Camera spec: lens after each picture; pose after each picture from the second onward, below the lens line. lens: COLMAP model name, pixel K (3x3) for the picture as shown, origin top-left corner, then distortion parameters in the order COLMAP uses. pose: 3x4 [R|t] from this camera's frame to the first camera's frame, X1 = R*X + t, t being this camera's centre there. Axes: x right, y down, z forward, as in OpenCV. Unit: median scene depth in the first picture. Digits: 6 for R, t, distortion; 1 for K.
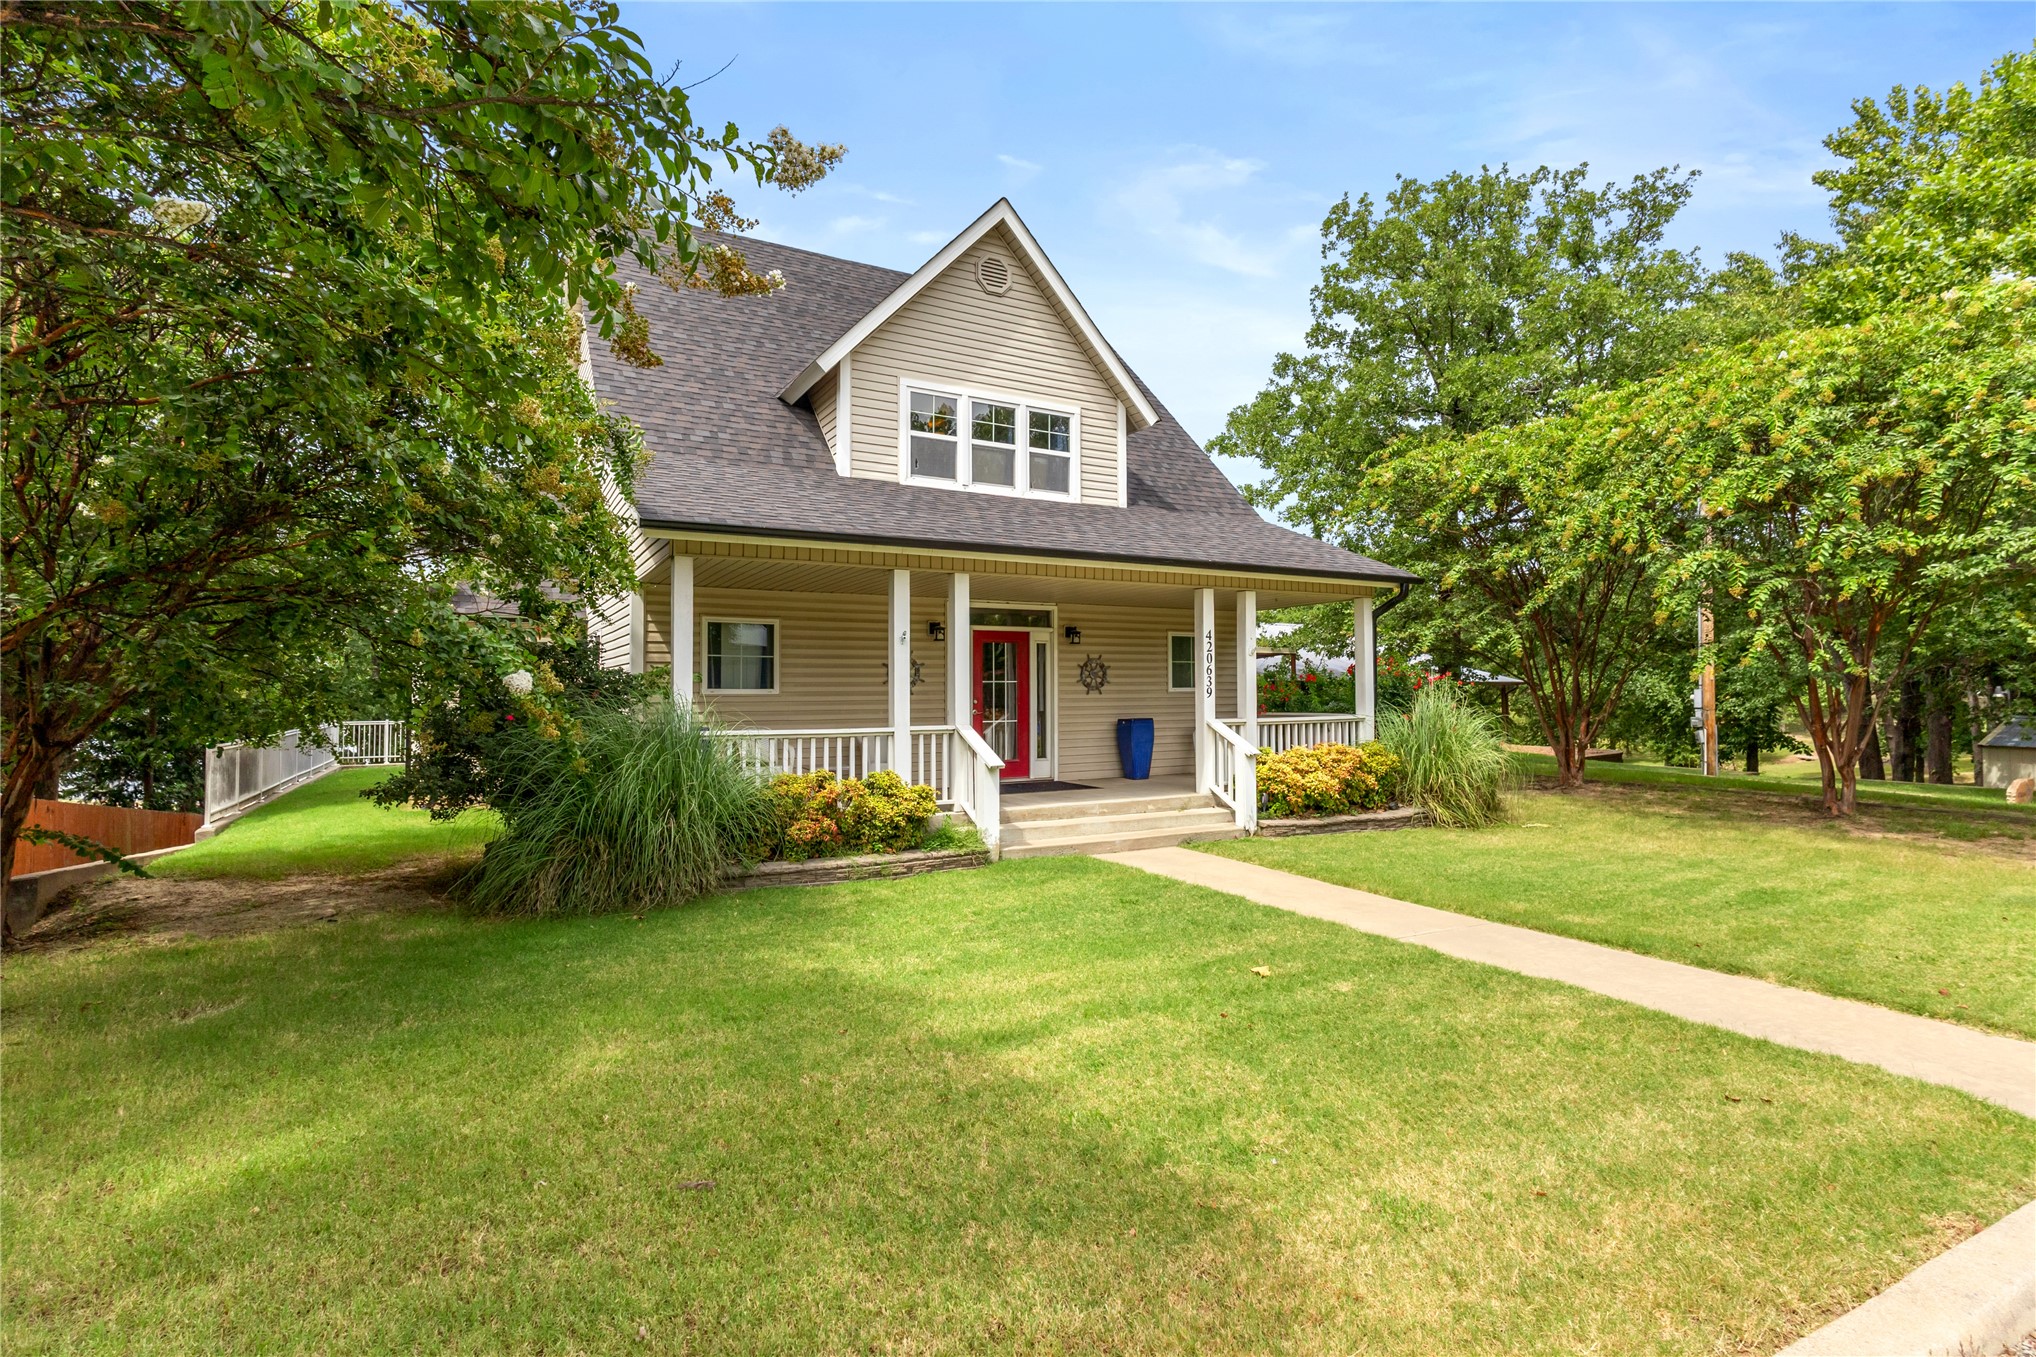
lens RADIAL K [[952.4, 0, 1018.0], [0, 952.4, 678.5], [0, 0, 1]] dist [0.023512, -0.000048]
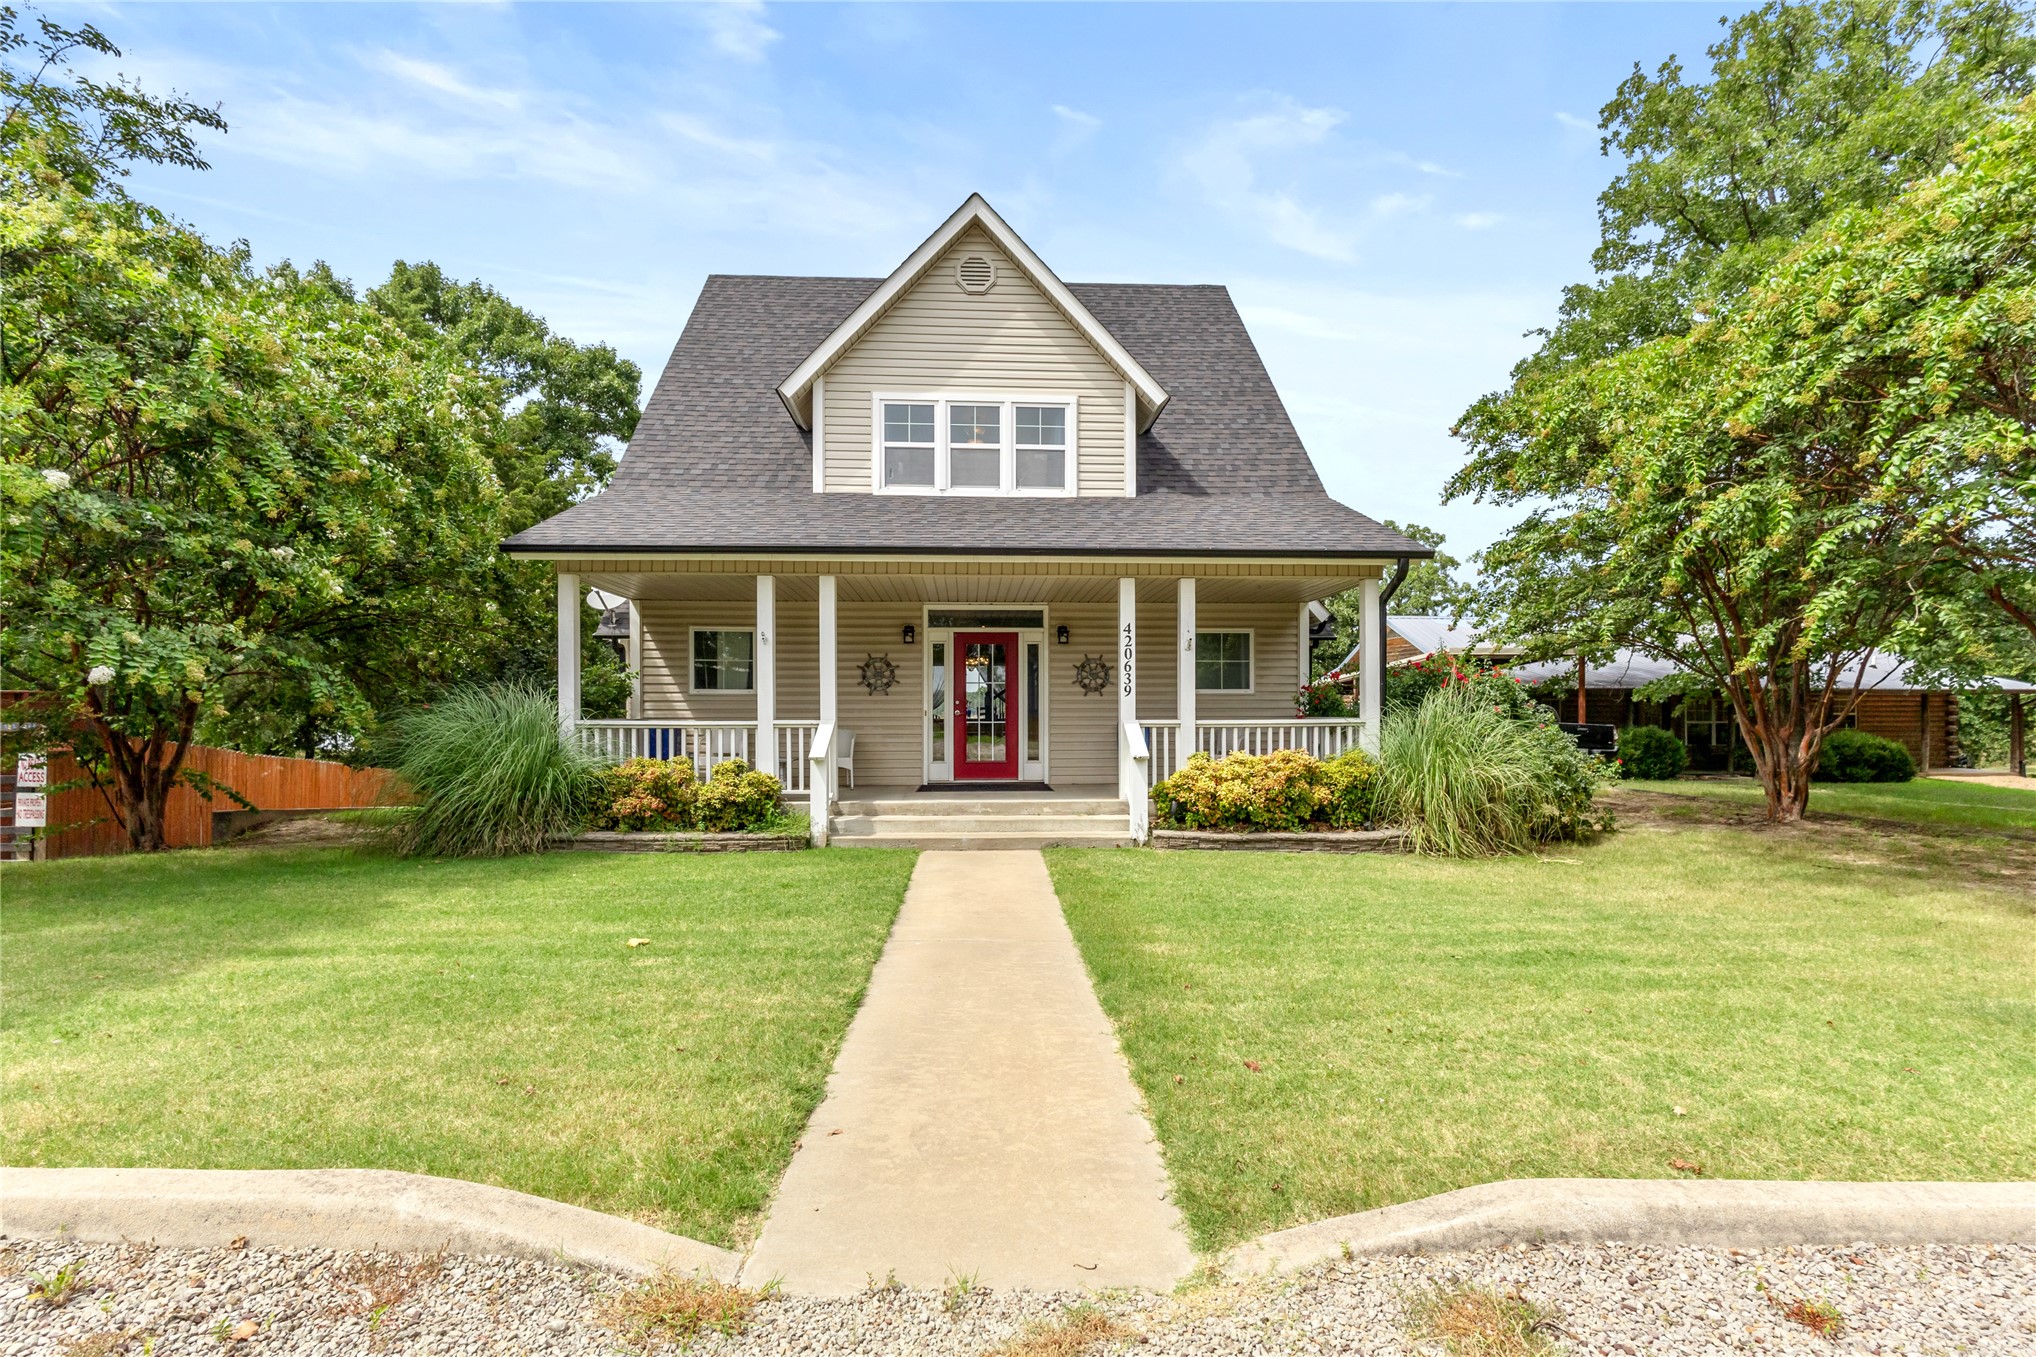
lens RADIAL K [[956.1, 0, 1020.9], [0, 956.1, 736.7], [0, 0, 1]] dist [-0.000738, -0.000089]
pose [[0.901477, 0.016924, -0.432496, 0.461148], [0.002069, 0.999055, 0.043406, 0.016603], [0.432822, -0.040025, 0.900591, 0.106221]]
